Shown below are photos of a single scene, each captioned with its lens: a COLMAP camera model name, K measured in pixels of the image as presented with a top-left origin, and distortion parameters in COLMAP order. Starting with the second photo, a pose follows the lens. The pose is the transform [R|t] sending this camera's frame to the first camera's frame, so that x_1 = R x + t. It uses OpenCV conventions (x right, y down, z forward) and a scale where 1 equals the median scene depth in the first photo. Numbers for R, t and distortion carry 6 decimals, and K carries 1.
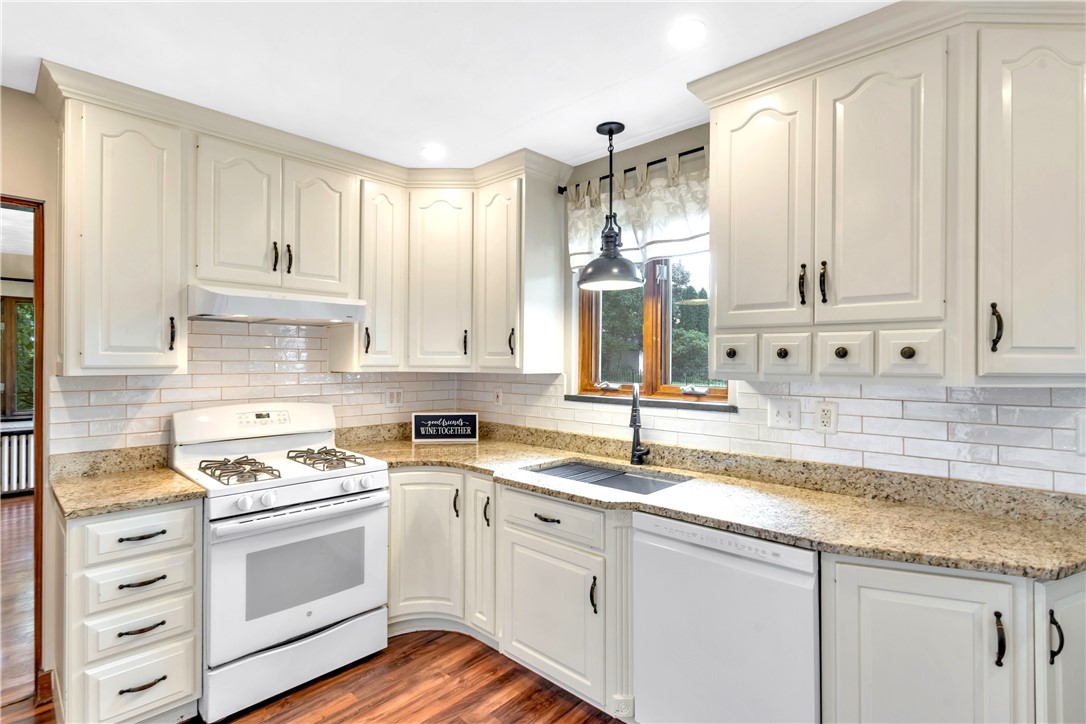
lens RADIAL K [[528.7, 0, 540.3], [0, 528.7, 356.5], [0, 0, 1]] dist [-0.004819, 0.002970]
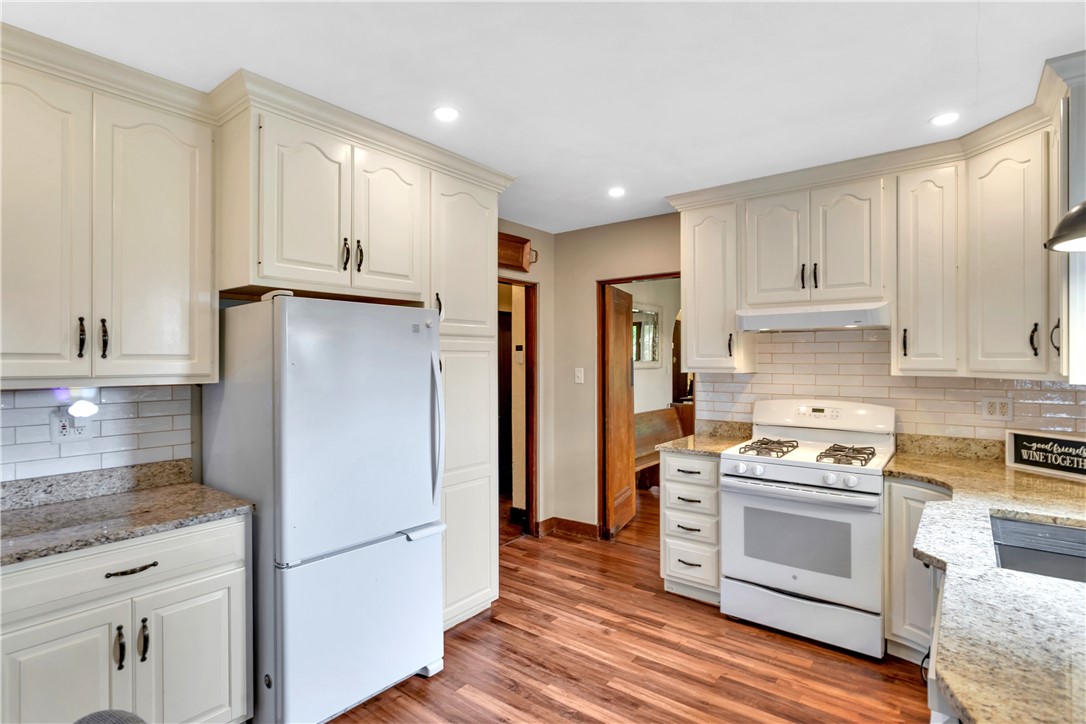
lens RADIAL K [[528.7, 0, 542.7], [0, 528.7, 360.4], [0, 0, 1]] dist [-0.004819, 0.002970]
pose [[0.113875, -0.003083, -0.993490, 0.601953], [0.008259, 0.999964, -0.002157, -0.002060], [0.993461, -0.007959, 0.113896, 0.271019]]
